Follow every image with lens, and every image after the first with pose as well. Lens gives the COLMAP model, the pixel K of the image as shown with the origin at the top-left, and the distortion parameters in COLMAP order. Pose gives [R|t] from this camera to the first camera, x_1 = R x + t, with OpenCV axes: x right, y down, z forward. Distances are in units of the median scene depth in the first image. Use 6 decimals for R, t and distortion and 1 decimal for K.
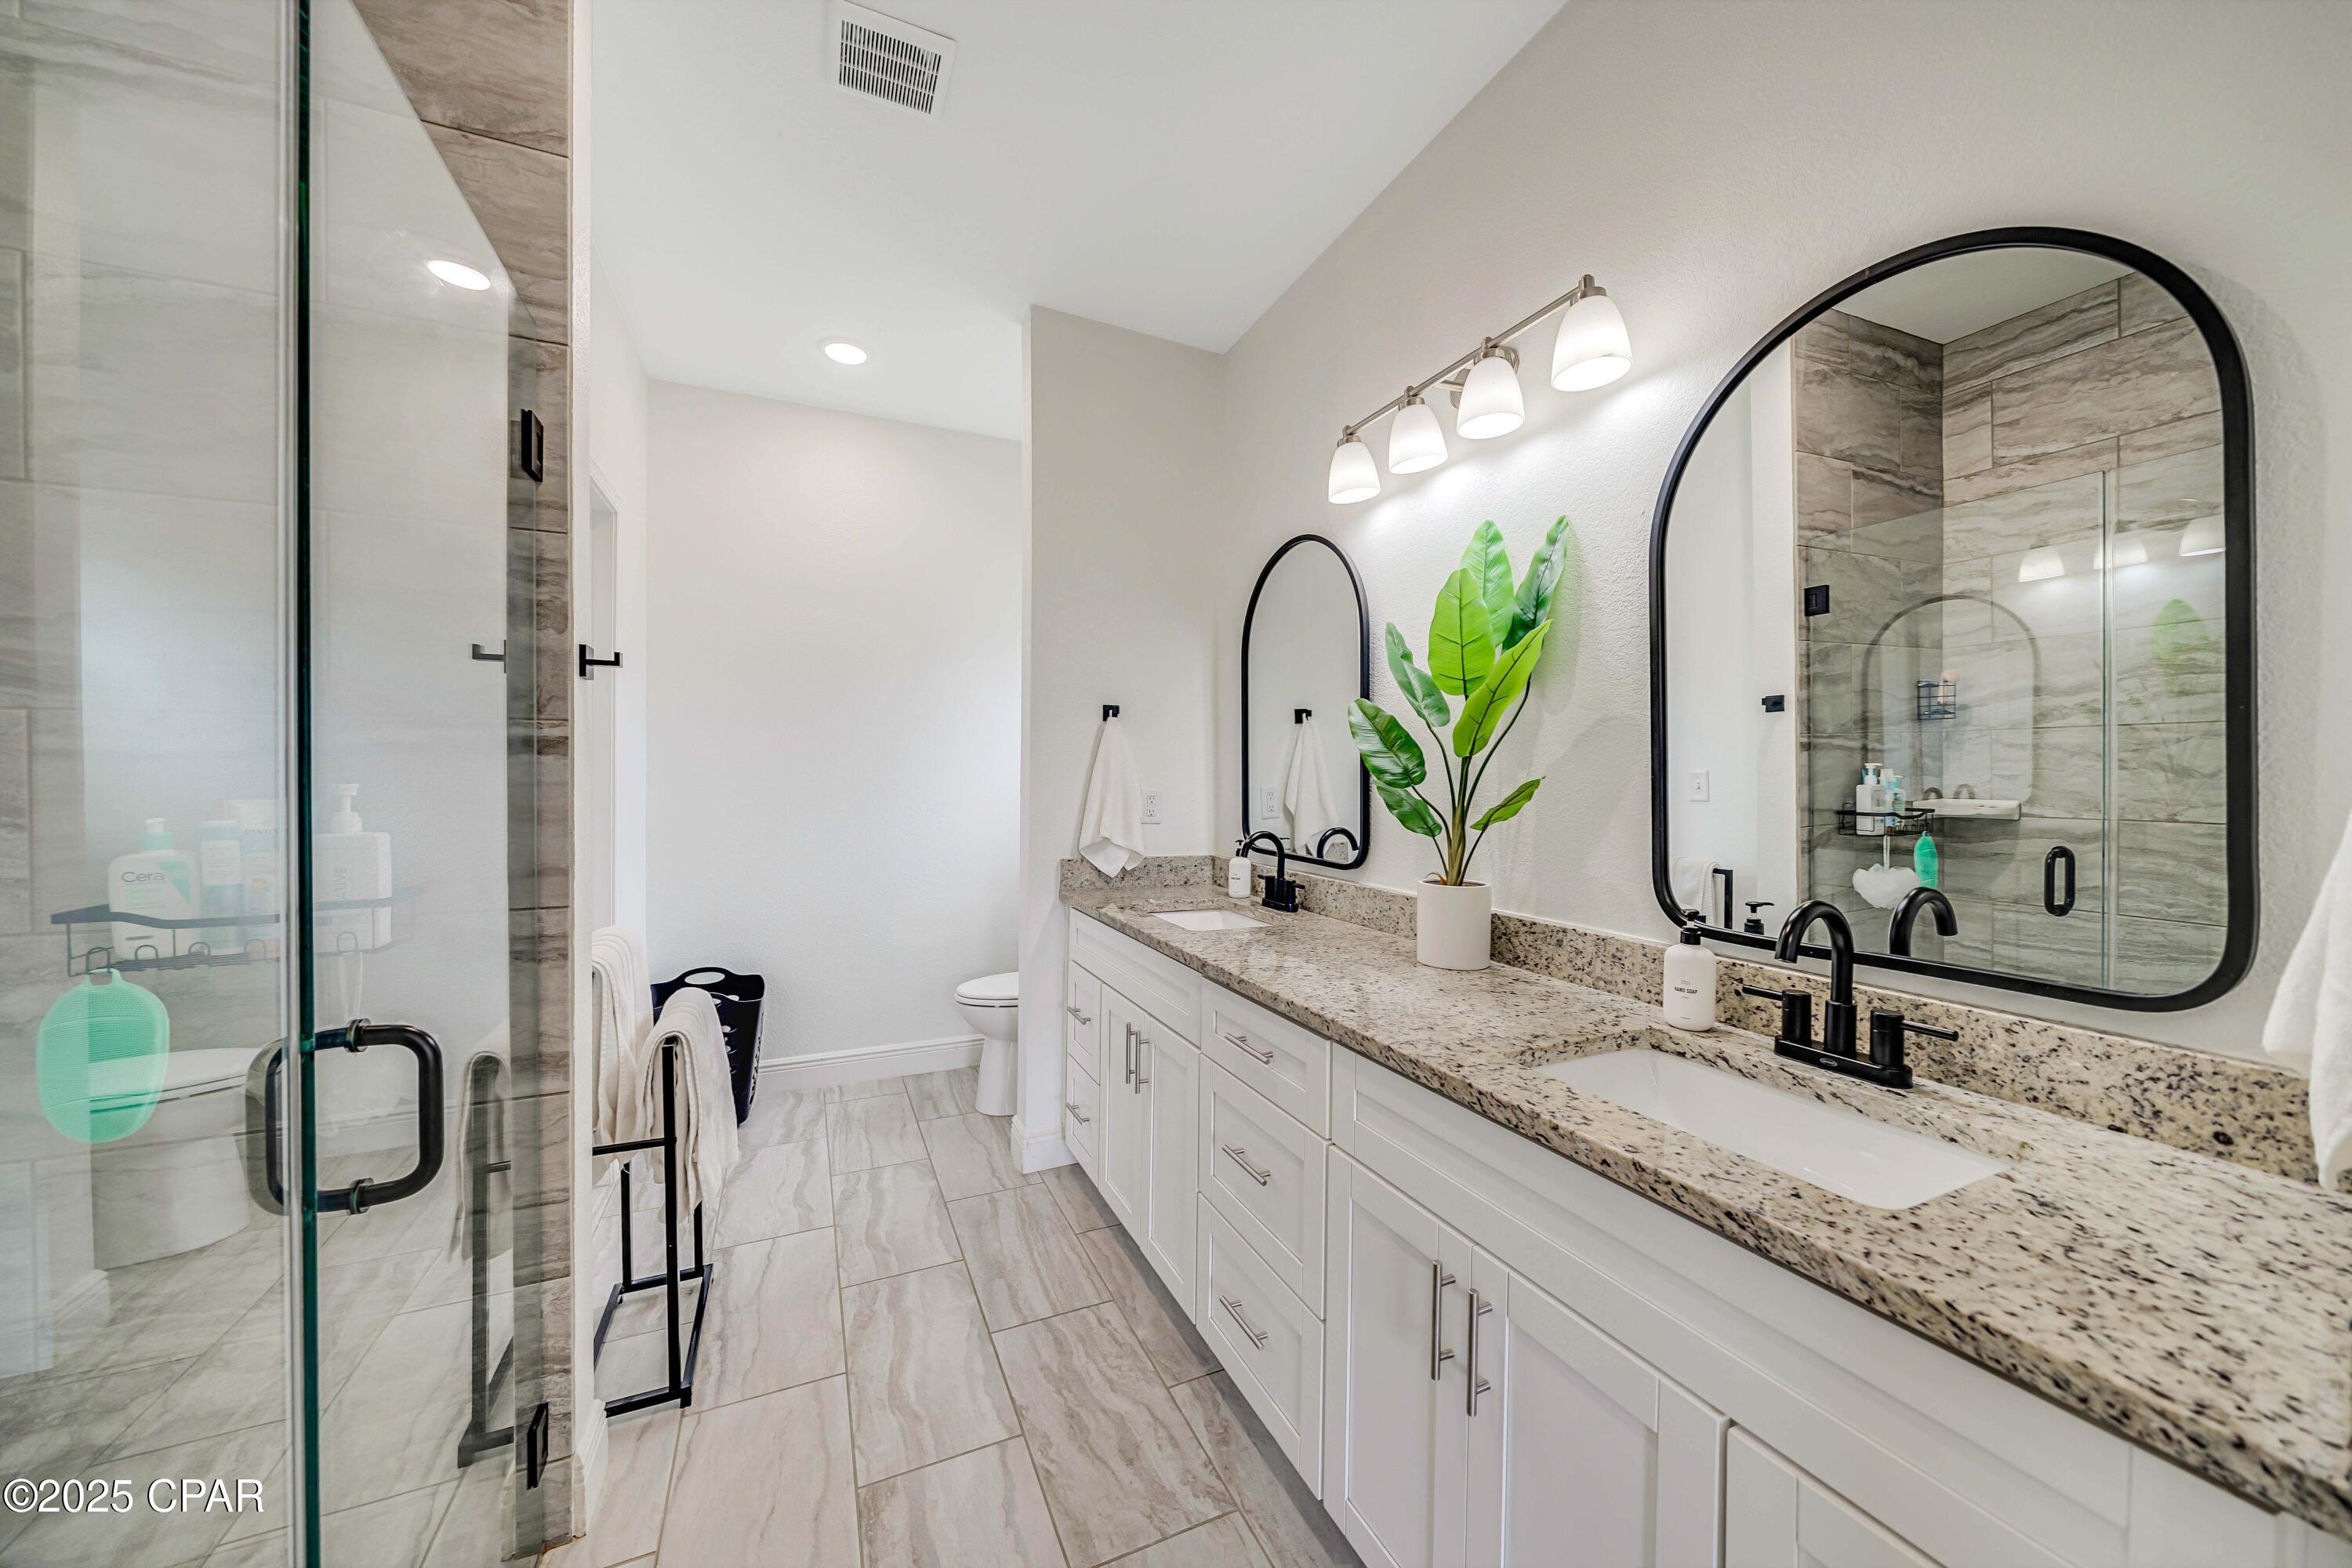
lens RADIAL K [[799.2, 0, 1155.1], [0, 799.2, 786.7], [0, 0, 1]] dist [-0.001834, -0.000523]
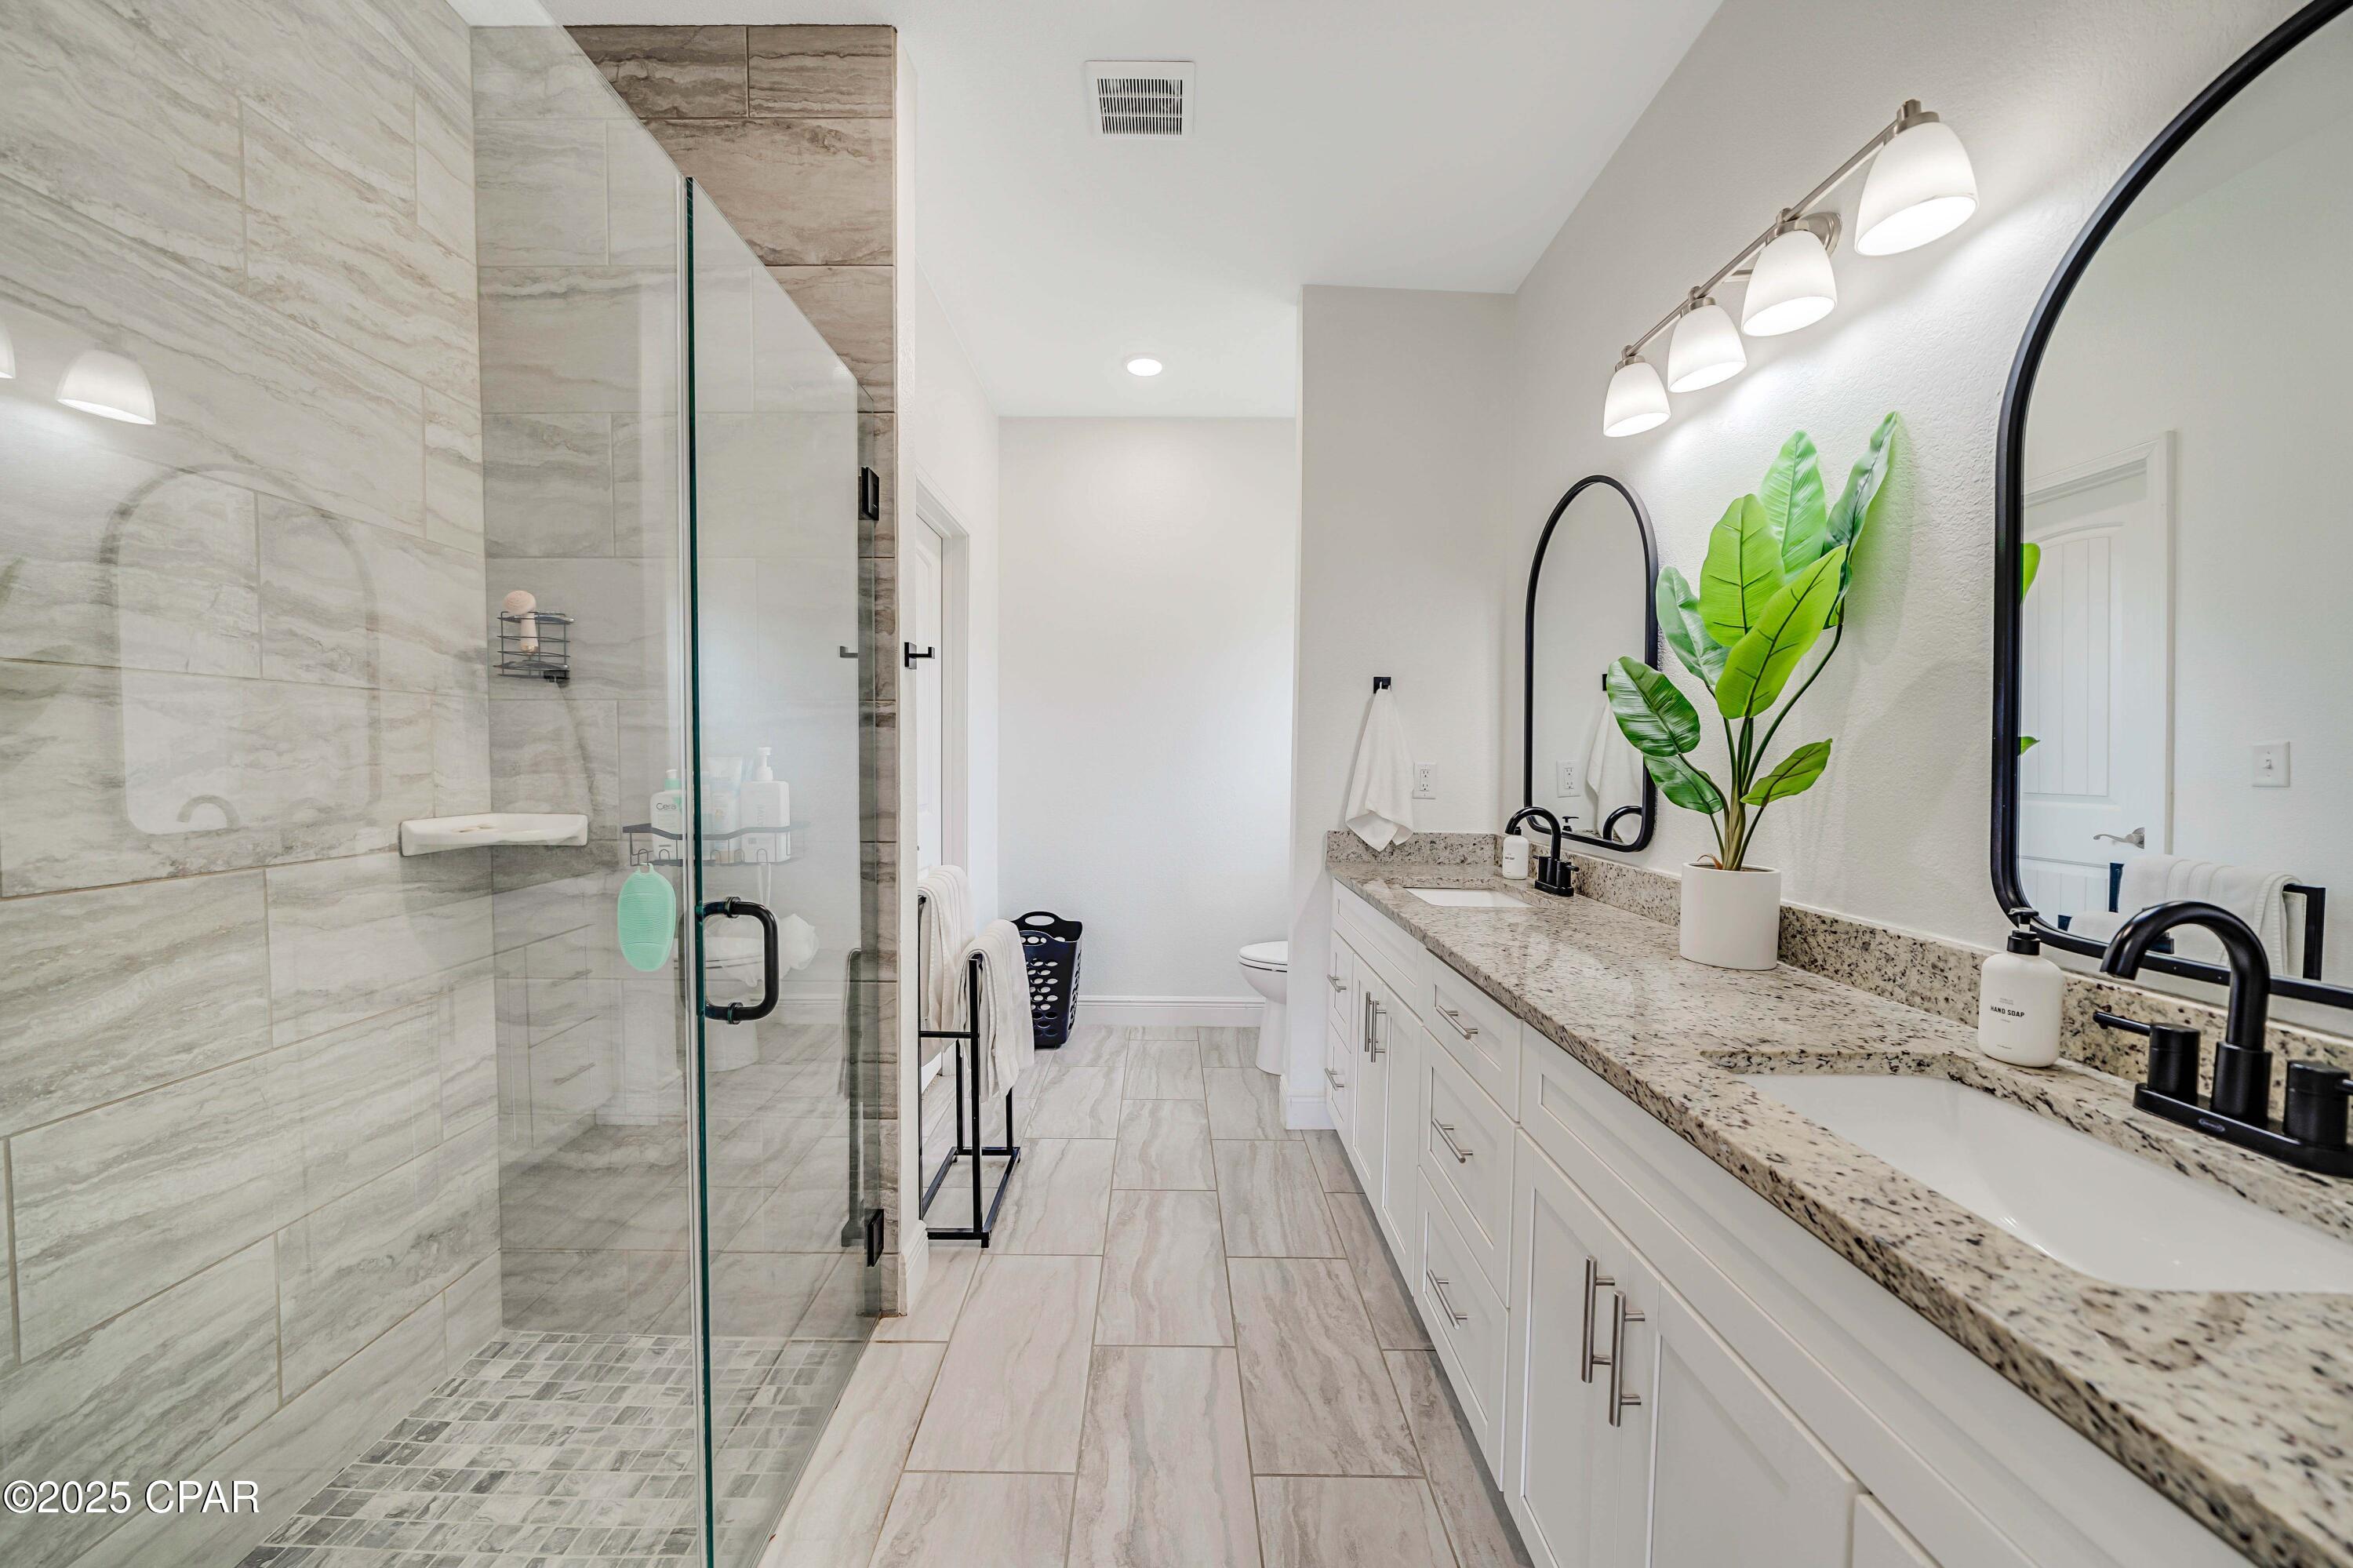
lens RADIAL K [[799.6, 0, 1162.9], [0, 799.6, 787.0], [0, 0, 1]] dist [-0.001834, -0.000523]
pose [[0.914963, 0.017981, -0.403137, 0.180950], [-0.008458, 0.999642, 0.025390, 0.020082], [0.403449, -0.019821, 0.914787, -0.026244]]
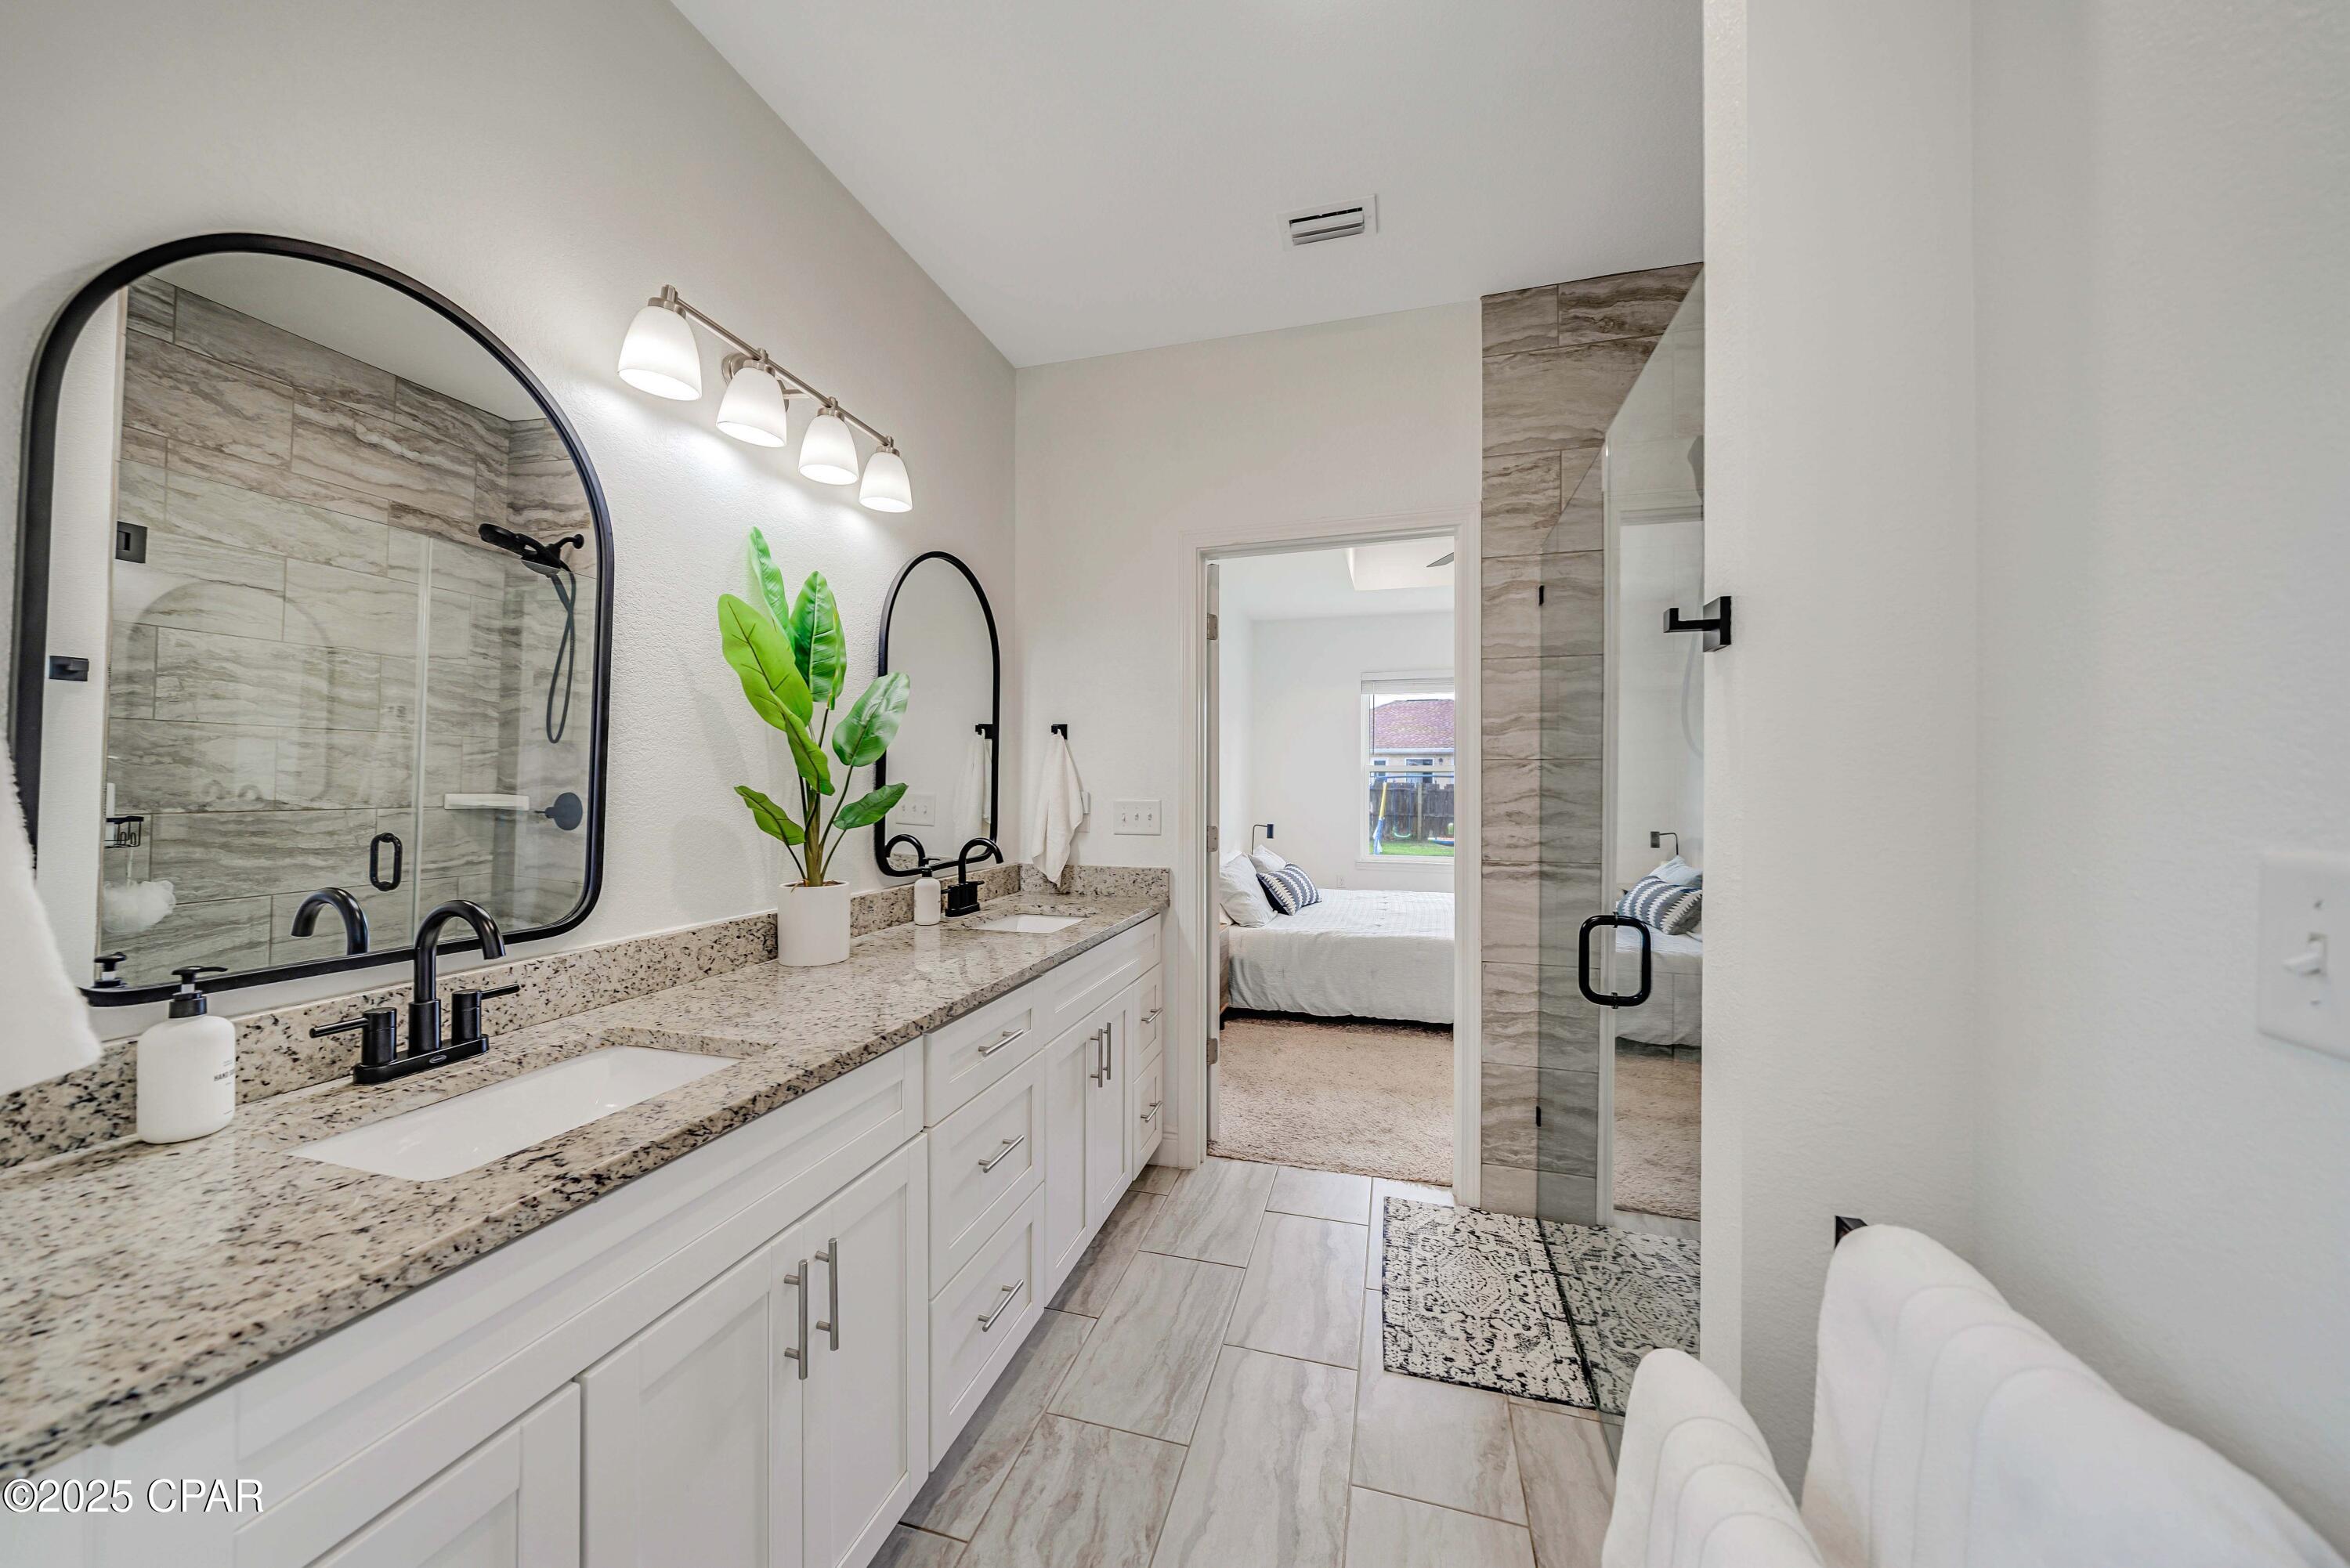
lens RADIAL K [[798.5, 0, 1174.4], [0, 798.5, 773.3], [0, 0, 1]] dist [-0.001834, -0.000523]
pose [[-0.765357, -0.005059, 0.643586, -0.756806], [-0.003973, 0.999987, 0.003136, -0.035337], [-0.643593, -0.000157, -0.765368, 1.701091]]
